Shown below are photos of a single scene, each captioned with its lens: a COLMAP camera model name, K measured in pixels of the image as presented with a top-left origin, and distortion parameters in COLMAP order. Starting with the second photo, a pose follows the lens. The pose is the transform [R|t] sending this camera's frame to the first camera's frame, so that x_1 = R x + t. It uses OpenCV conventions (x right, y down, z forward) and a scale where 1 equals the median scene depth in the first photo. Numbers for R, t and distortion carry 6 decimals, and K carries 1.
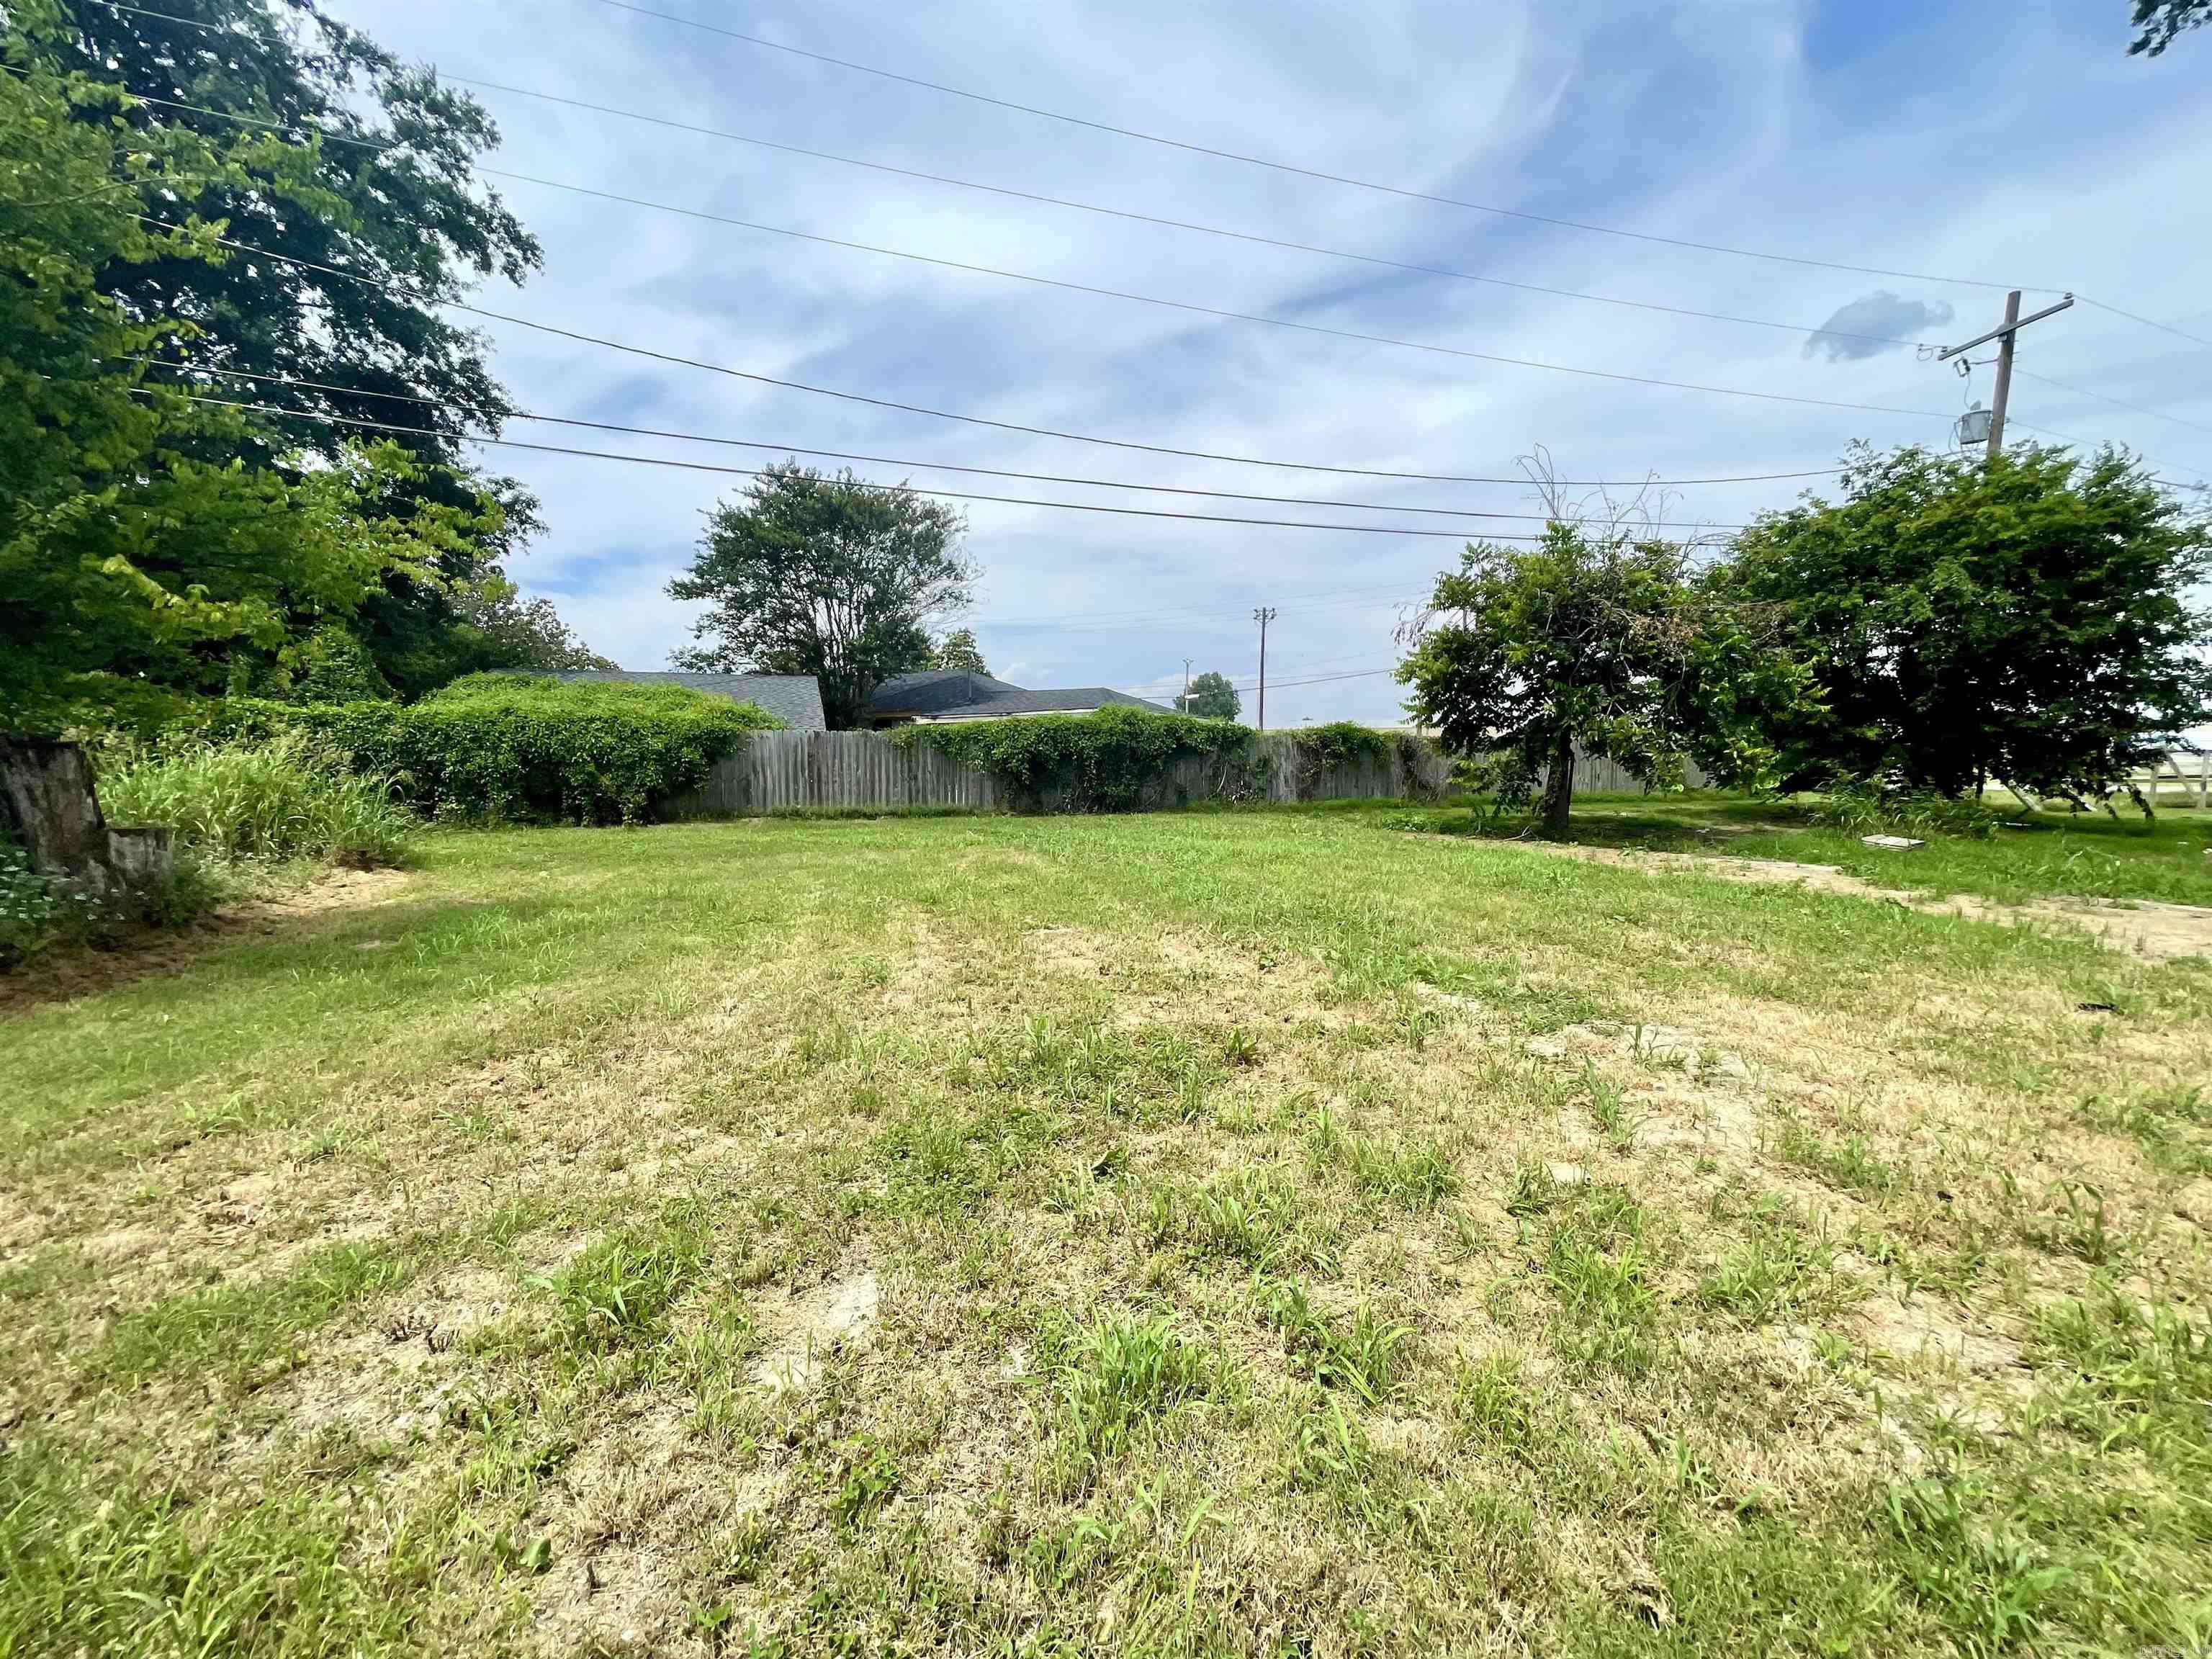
lens RADIAL K [[895.8, 0, 1097.9], [0, 895.8, 835.0], [0, 0, 1]] dist [-0.009938, 0.007689]
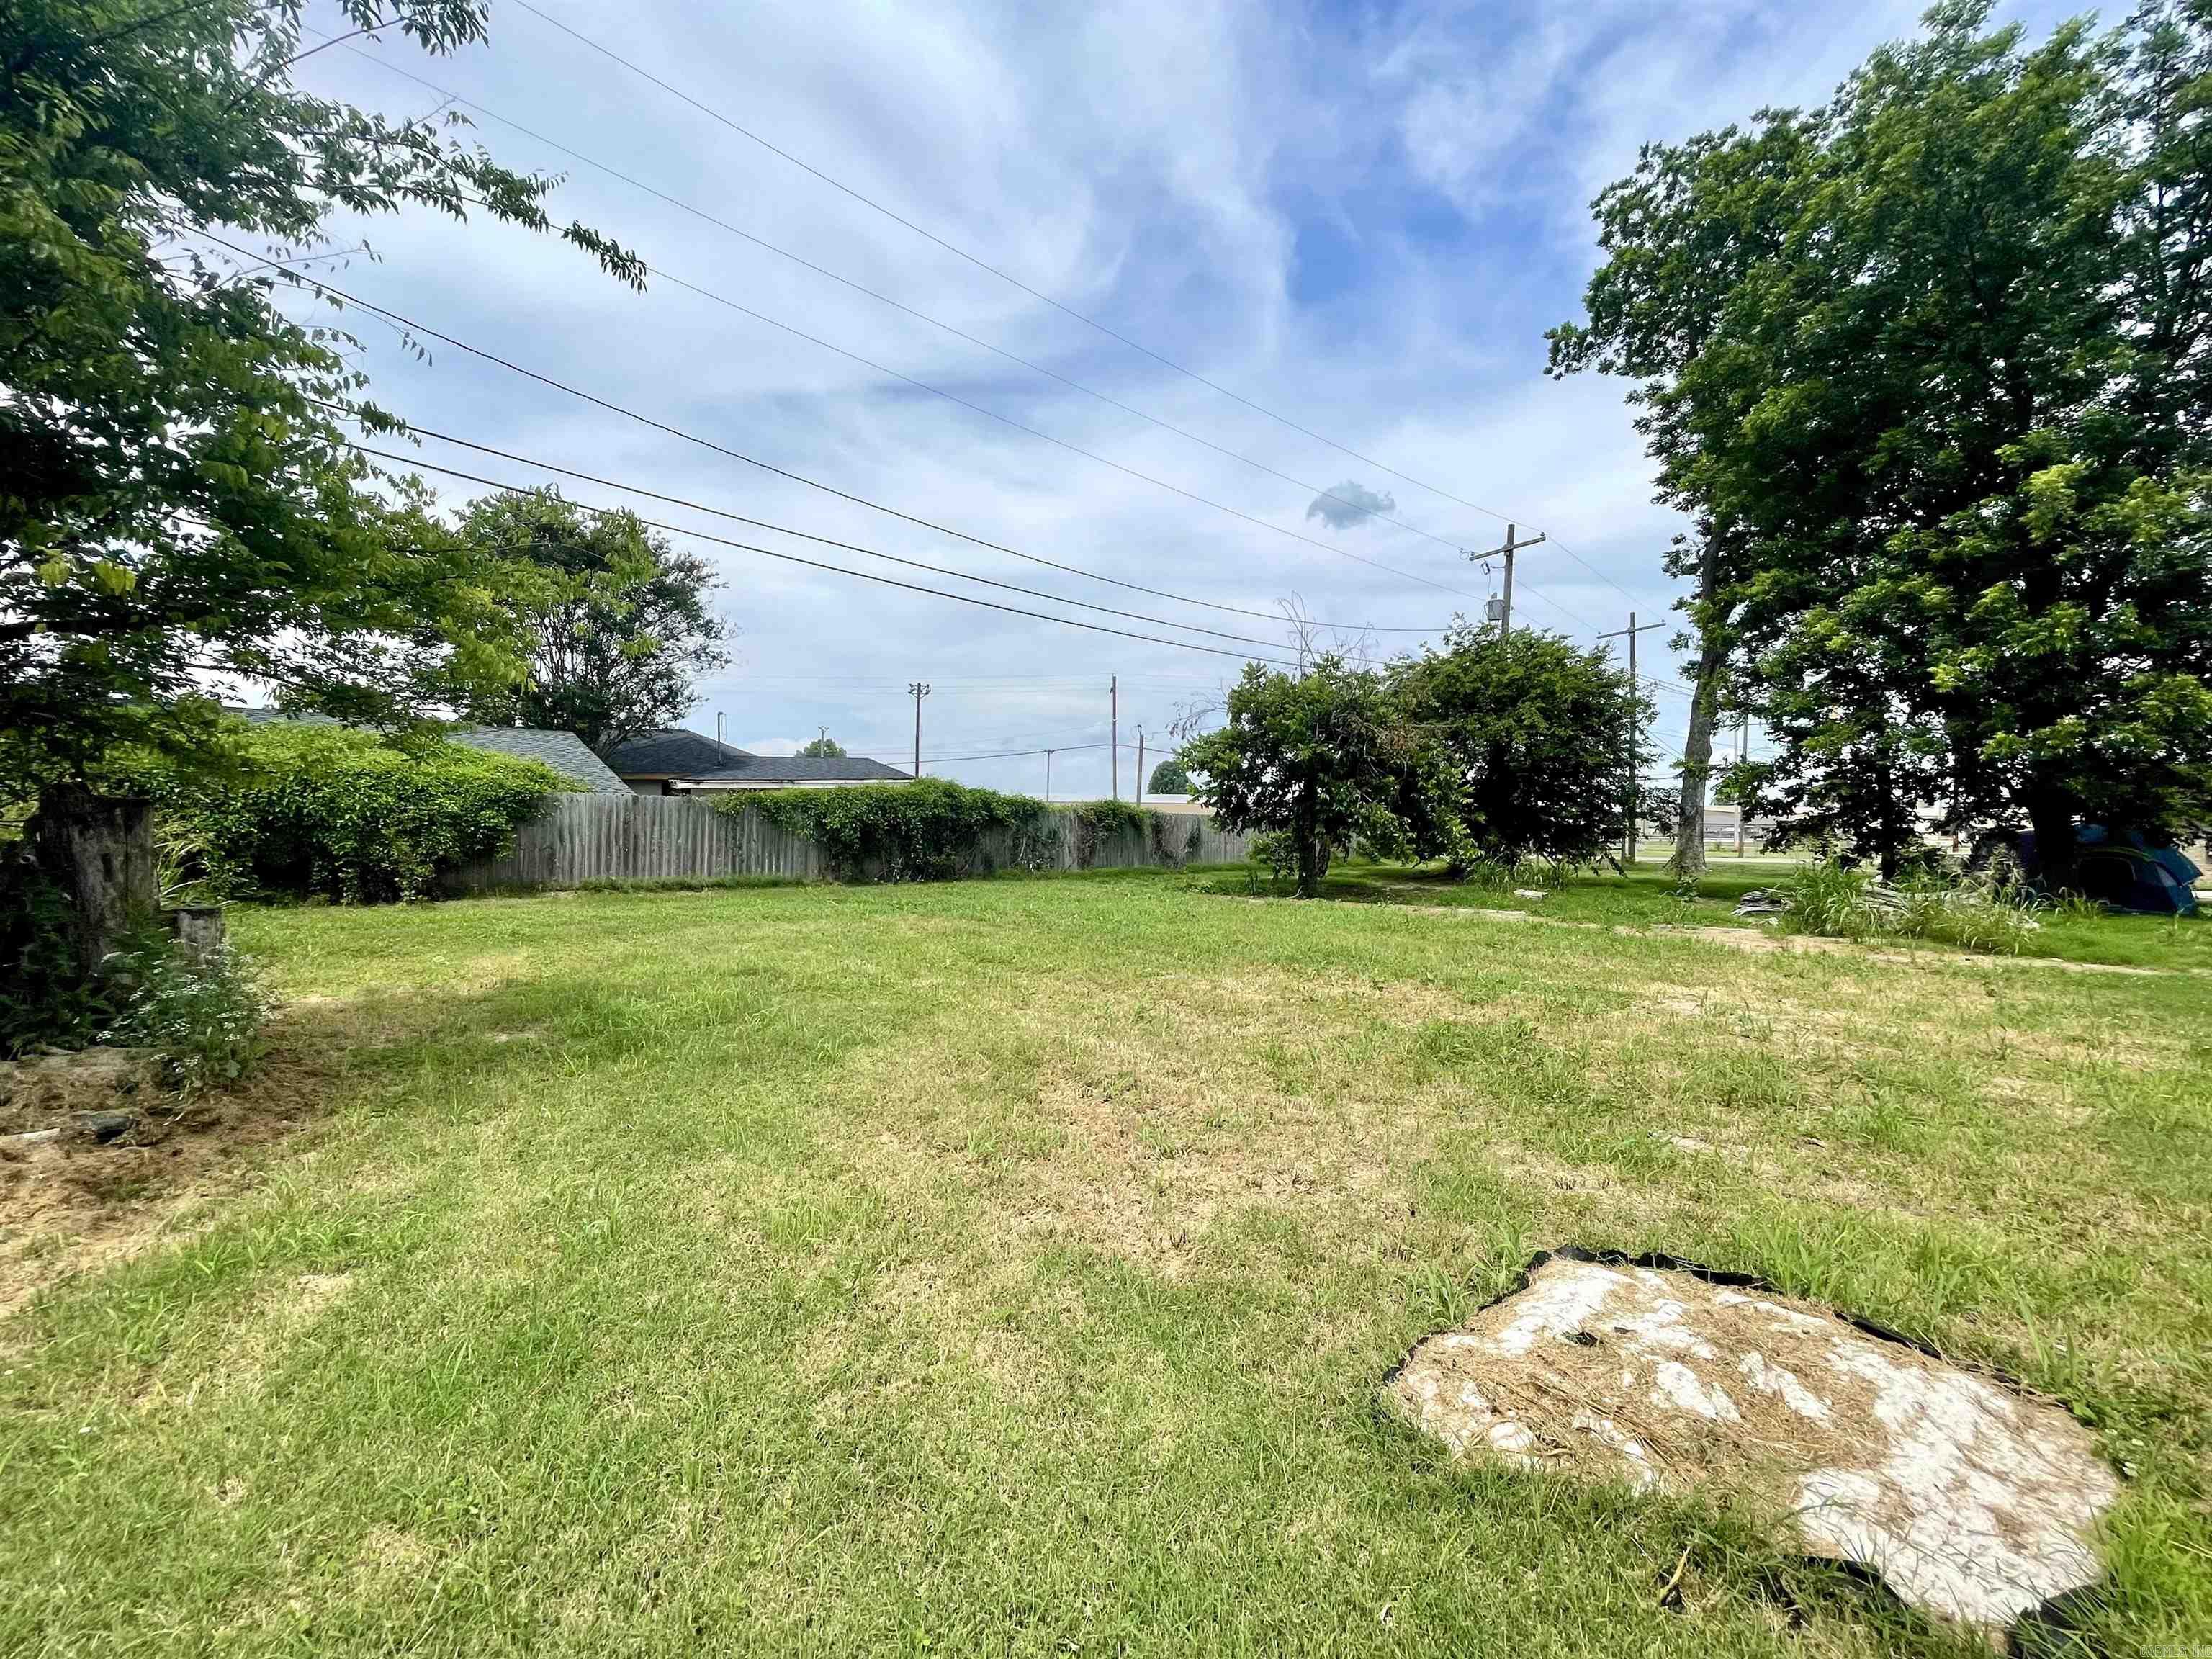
lens RADIAL K [[895.8, 0, 1097.9], [0, 895.8, 835.0], [0, 0, 1]] dist [-0.009938, 0.007689]
pose [[0.909829, 0.009884, 0.414865, -0.254404], [0.022297, 0.997108, -0.072655, 0.001533], [-0.414383, 0.075354, 0.906978, -0.028007]]
